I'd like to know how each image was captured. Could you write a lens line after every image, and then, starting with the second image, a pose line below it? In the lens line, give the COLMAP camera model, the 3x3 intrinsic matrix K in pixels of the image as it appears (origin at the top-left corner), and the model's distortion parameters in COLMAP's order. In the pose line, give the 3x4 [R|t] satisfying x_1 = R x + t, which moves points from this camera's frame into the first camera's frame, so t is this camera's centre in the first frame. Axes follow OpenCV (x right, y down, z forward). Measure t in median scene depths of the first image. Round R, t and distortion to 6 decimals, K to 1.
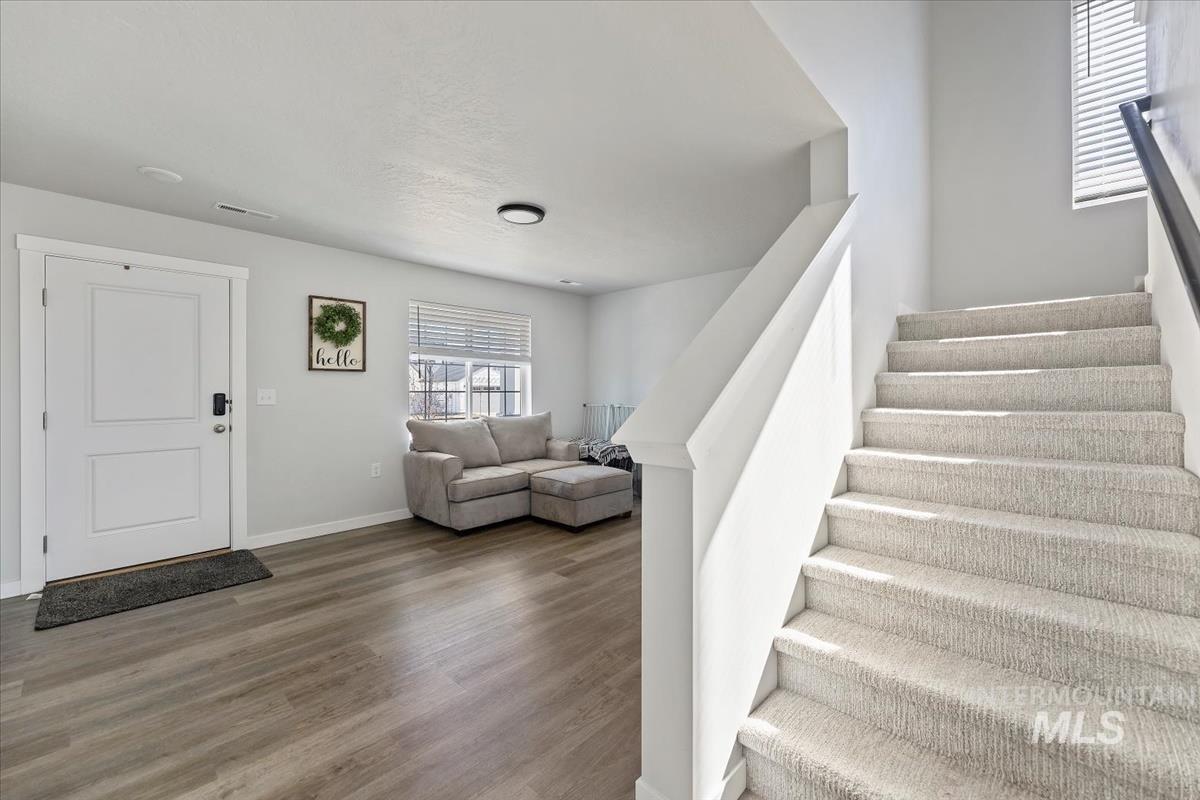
lens RADIAL K [[487.7, 0, 602.8], [0, 487.7, 393.5], [0, 0, 1]] dist [0.004529, 0.000043]
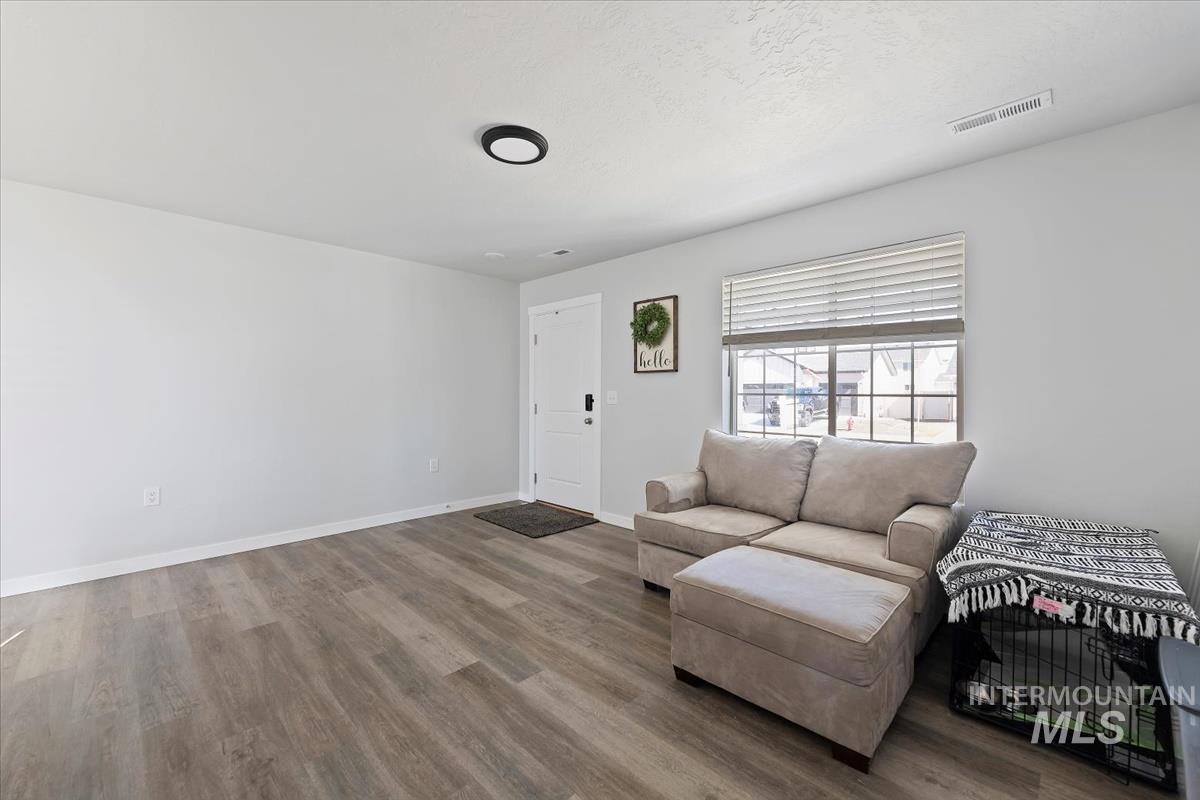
lens RADIAL K [[487.7, 0, 607.0], [0, 487.7, 389.3], [0, 0, 1]] dist [0.004529, 0.000043]
pose [[-0.030151, -0.006399, -0.999525, 0.486874], [-0.011700, 0.999913, -0.006049, -0.005086], [0.999477, 0.011513, -0.030223, 1.022466]]
